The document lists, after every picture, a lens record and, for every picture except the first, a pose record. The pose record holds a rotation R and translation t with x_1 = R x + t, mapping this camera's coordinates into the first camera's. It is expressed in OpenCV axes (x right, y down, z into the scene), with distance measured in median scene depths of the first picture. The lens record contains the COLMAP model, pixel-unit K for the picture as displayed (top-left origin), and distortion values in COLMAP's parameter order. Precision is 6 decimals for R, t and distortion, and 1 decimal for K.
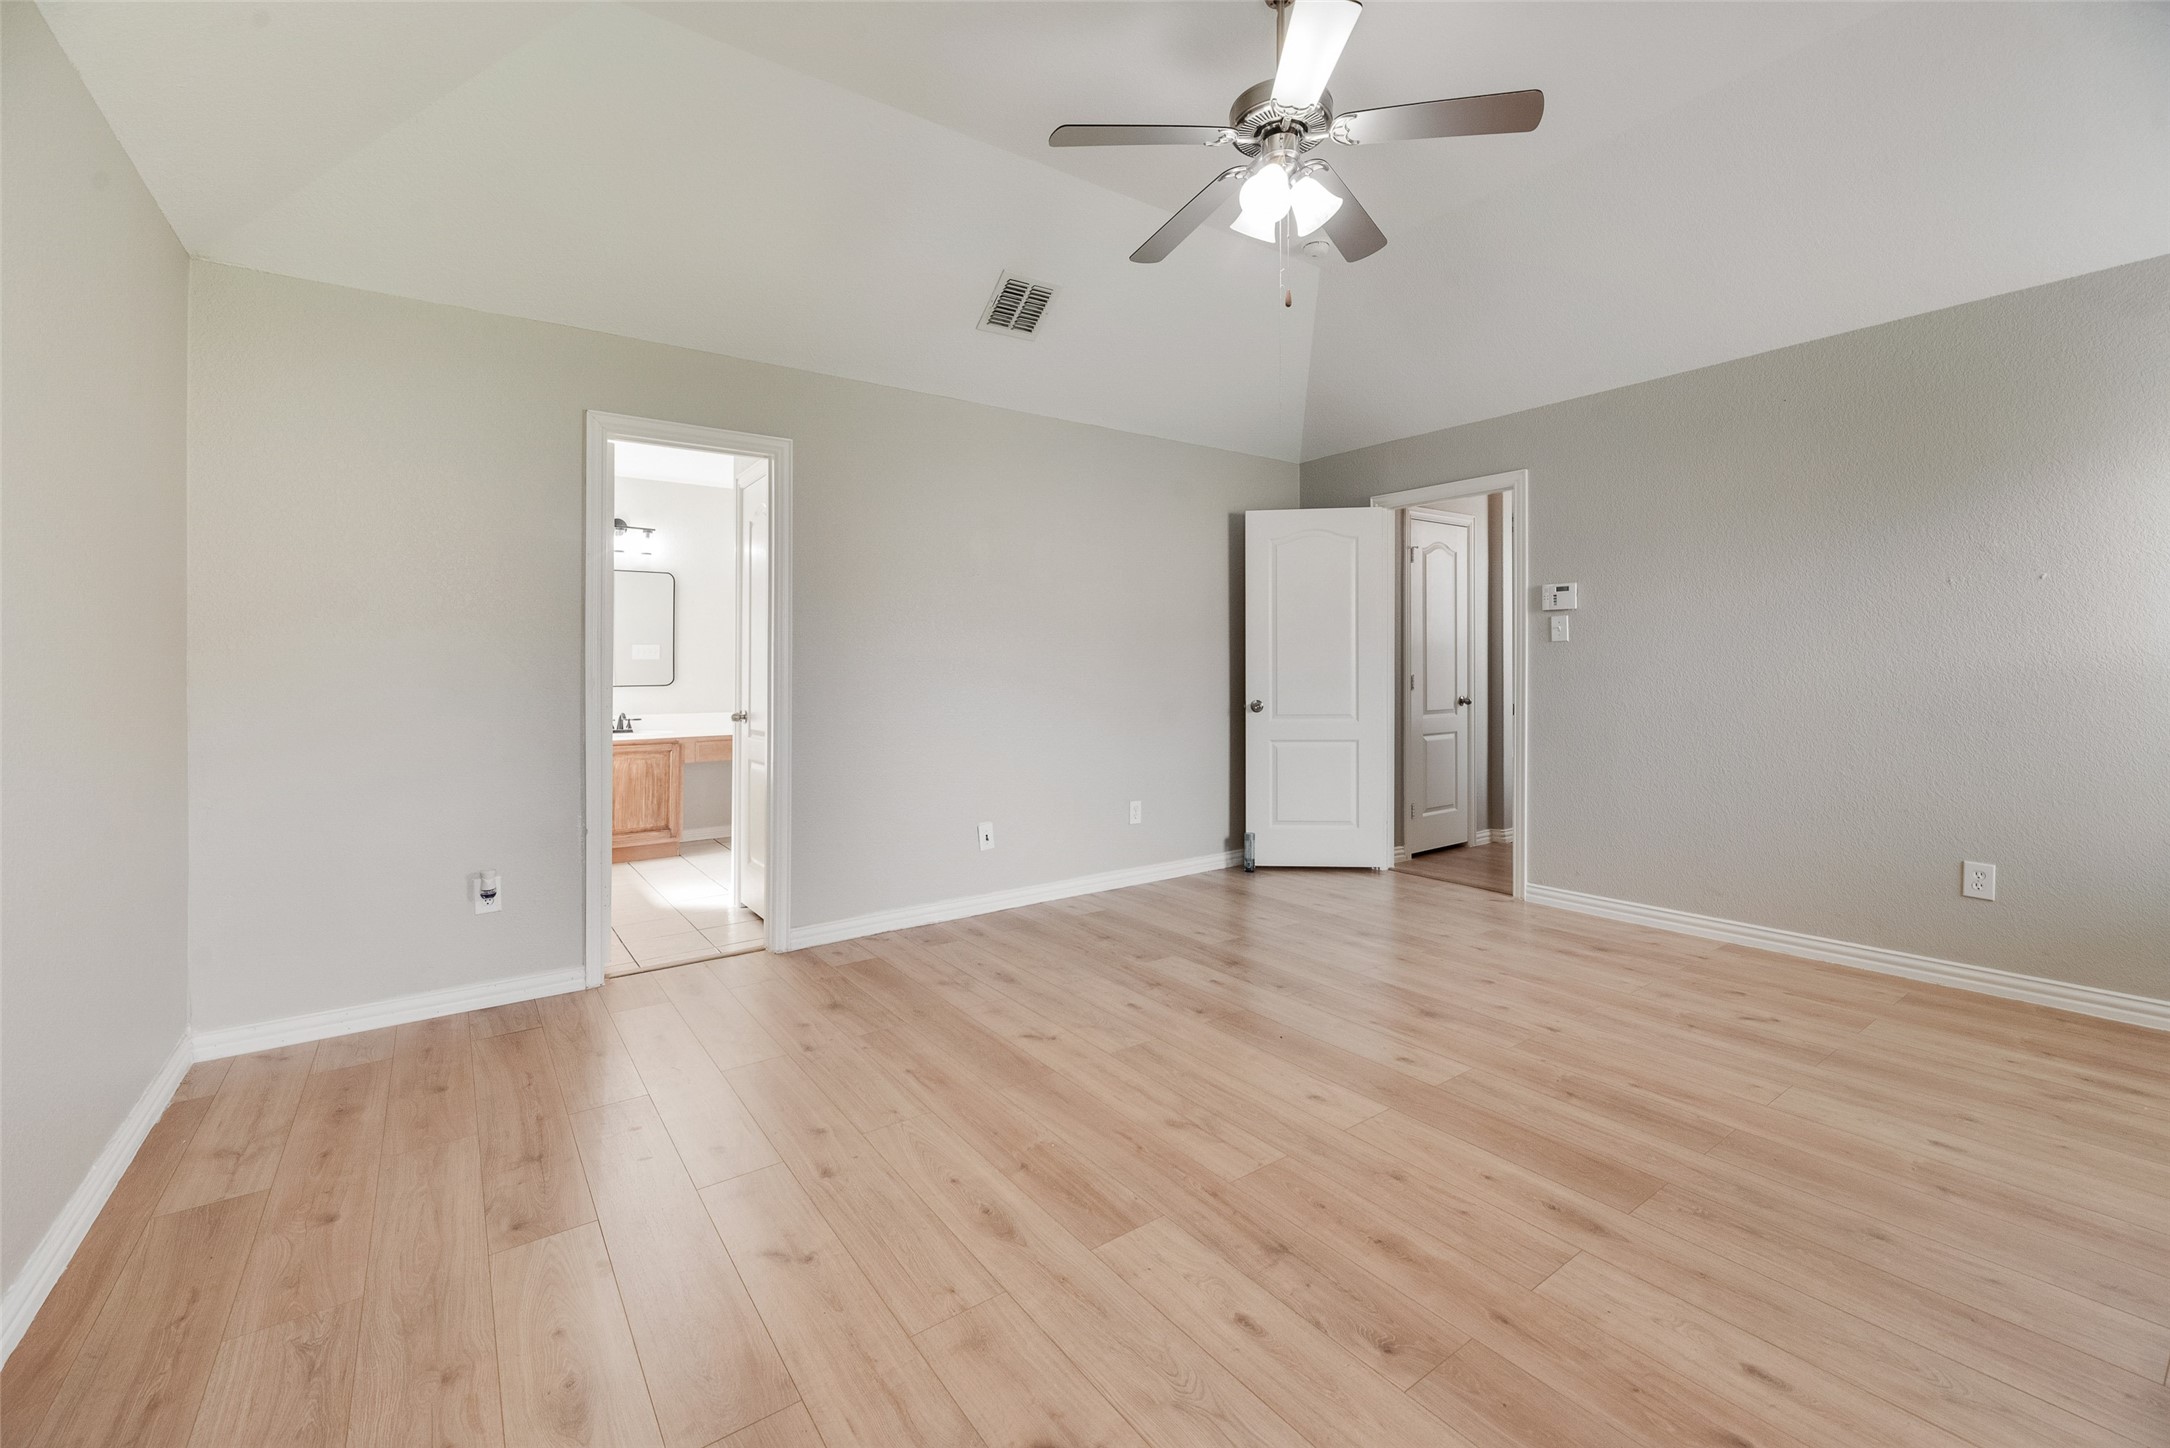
lens RADIAL K [[883.6, 0, 1089.8], [0, 883.6, 698.5], [0, 0, 1]] dist [0.001103, 0.000082]
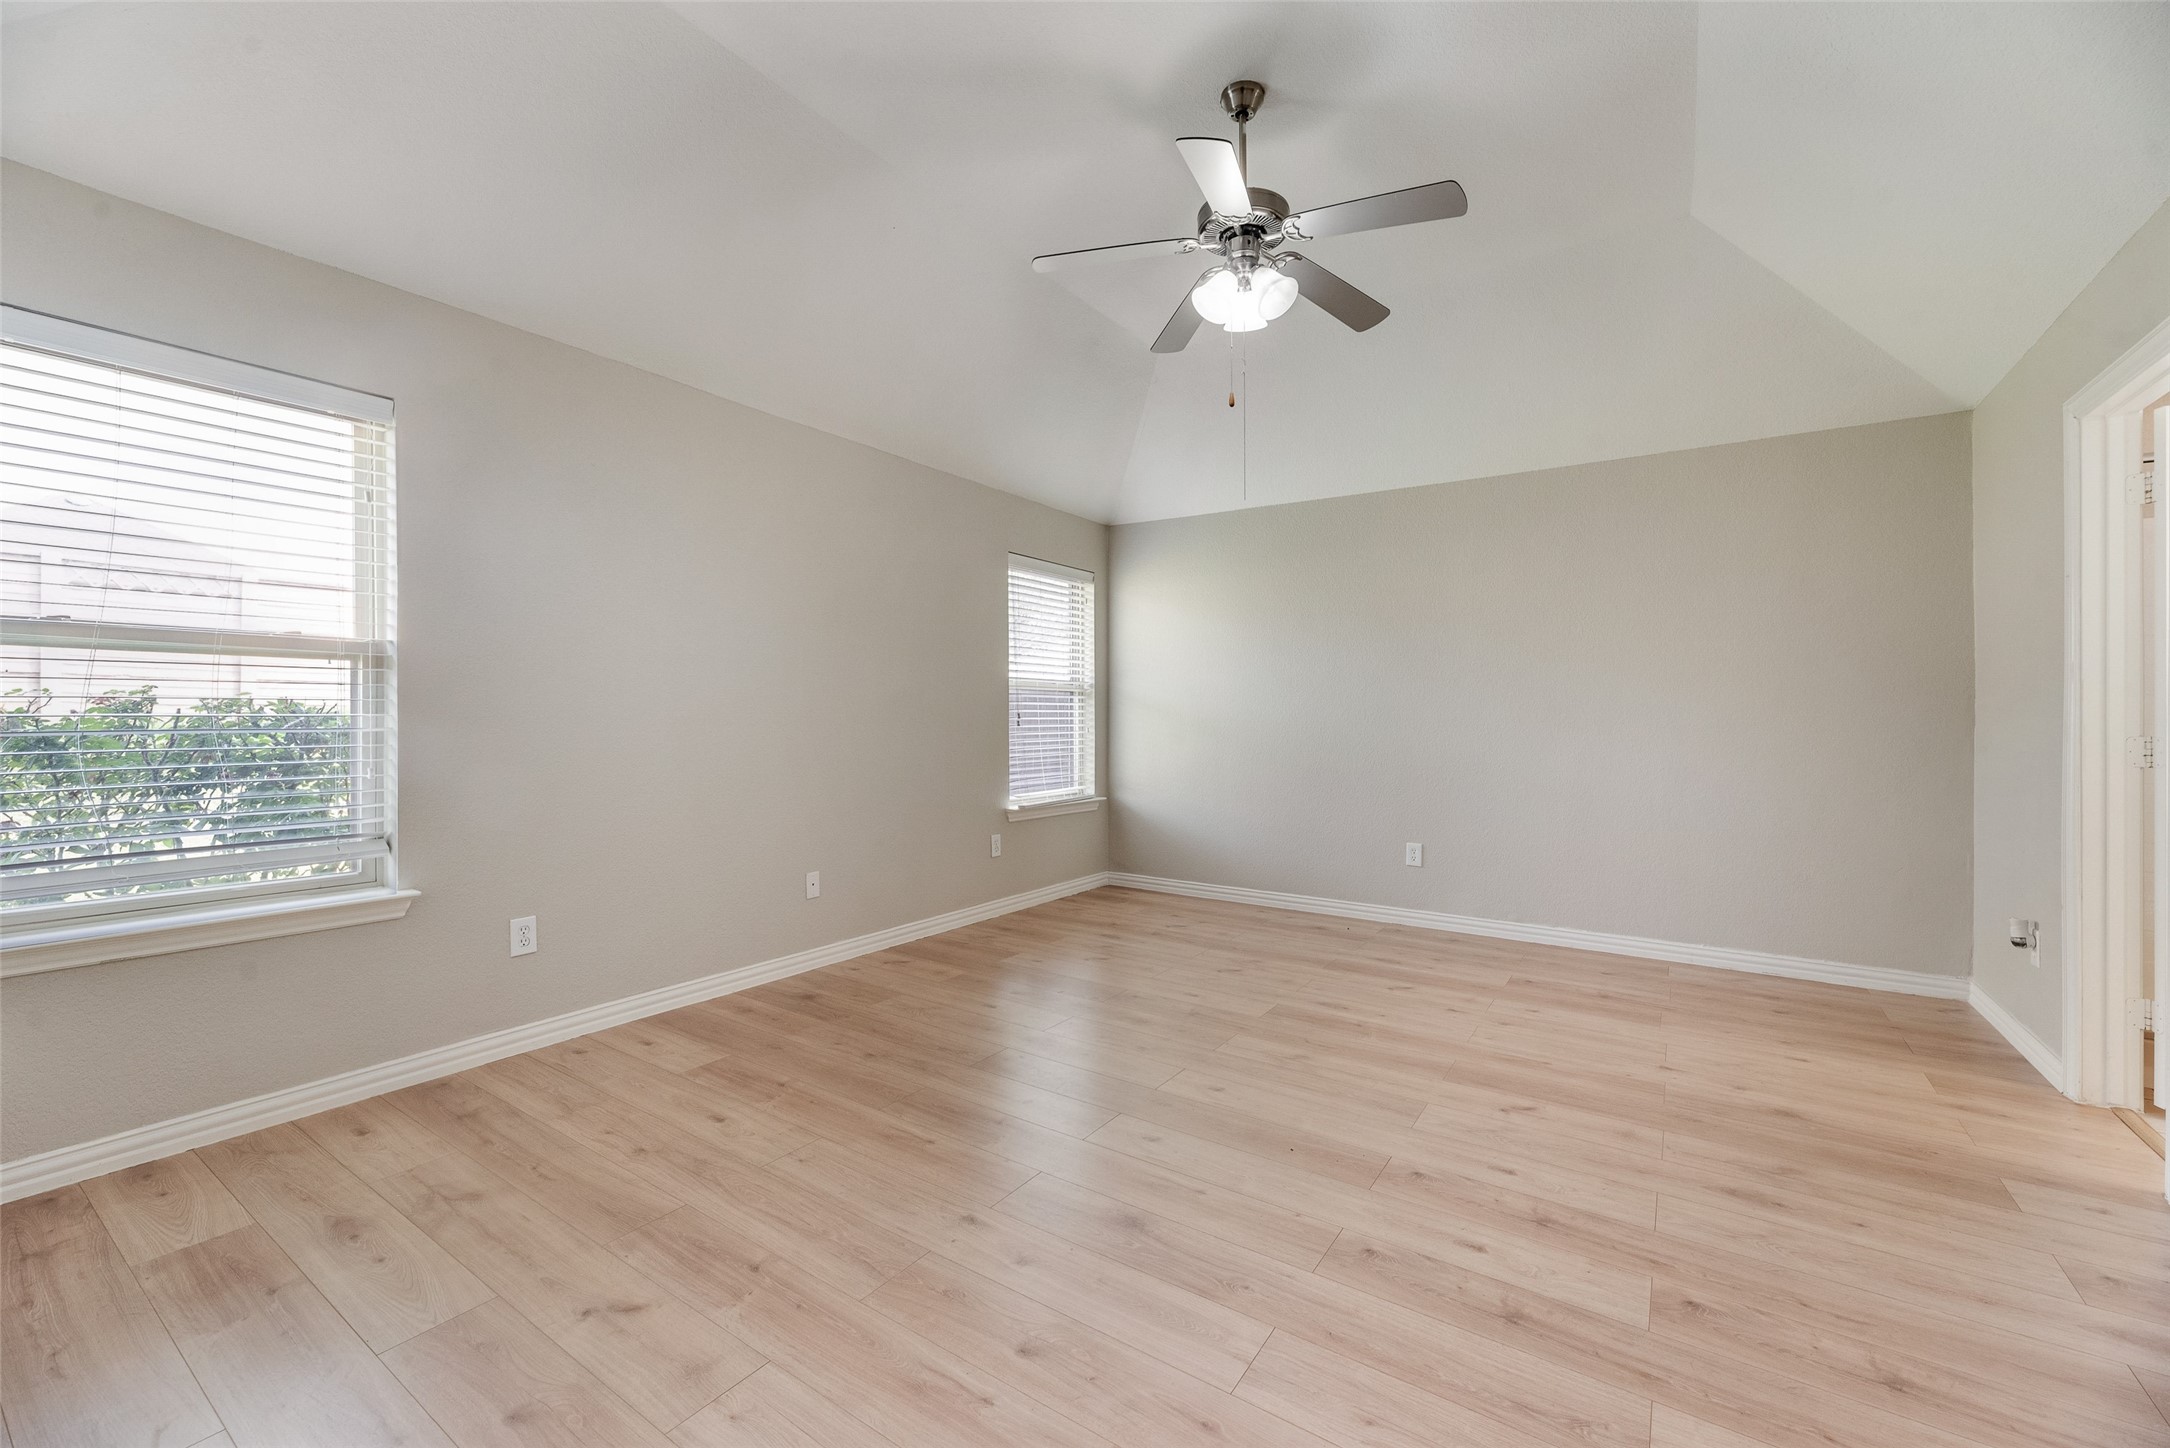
lens RADIAL K [[883.6, 0, 1089.8], [0, 883.6, 698.5], [0, 0, 1]] dist [0.001103, 0.000082]
pose [[-0.938642, -0.006140, -0.344839, 0.797842], [-0.012139, 0.999810, 0.015239, -0.065497], [0.344680, 0.018490, -0.938538, 1.982566]]
